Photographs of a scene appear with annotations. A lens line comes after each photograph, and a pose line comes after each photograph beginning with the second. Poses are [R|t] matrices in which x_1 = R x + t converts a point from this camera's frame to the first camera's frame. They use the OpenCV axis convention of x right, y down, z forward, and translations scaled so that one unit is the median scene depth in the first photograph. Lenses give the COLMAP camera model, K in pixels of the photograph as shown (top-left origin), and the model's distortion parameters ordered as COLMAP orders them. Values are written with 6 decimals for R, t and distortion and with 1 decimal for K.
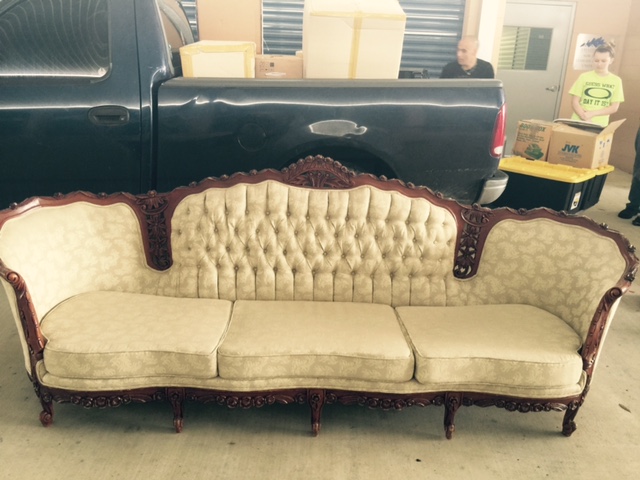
lens RADIAL K [[543.1, 0, 317.0], [0, 543.1, 239.6], [0, 0, 1]] dist [0.028300, -0.048423]
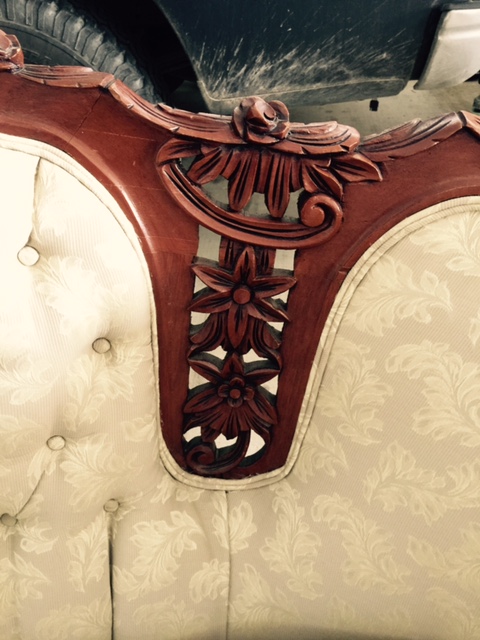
lens RADIAL K [[543.1, 0, 242.0], [0, 543.1, 321.4], [0, 0, 1]] dist [0.028300, -0.048423]
pose [[0.992581, 0.007708, -0.121341, 0.317642], [0.031597, 0.947348, 0.318643, -0.058614], [0.117409, -0.320113, 0.940076, 0.866345]]
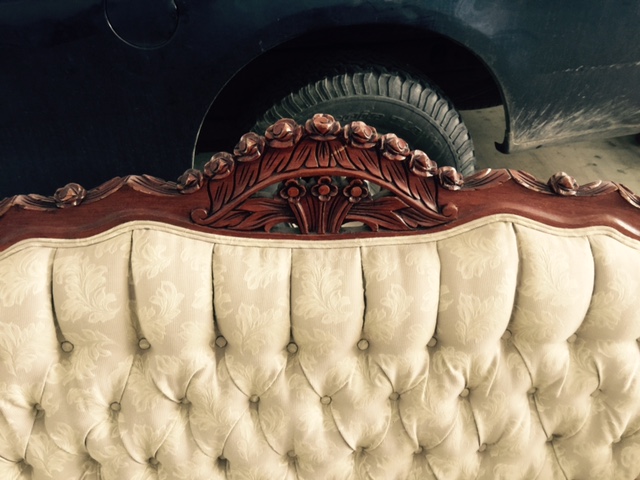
lens RADIAL K [[543.1, 0, 324.9], [0, 543.1, 239.9], [0, 0, 1]] dist [0.028300, -0.048423]
pose [[0.998659, -0.051711, -0.002394, 0.003488], [0.050477, 0.962482, 0.266608, -0.166040], [-0.011482, -0.266371, 0.963802, 0.742925]]
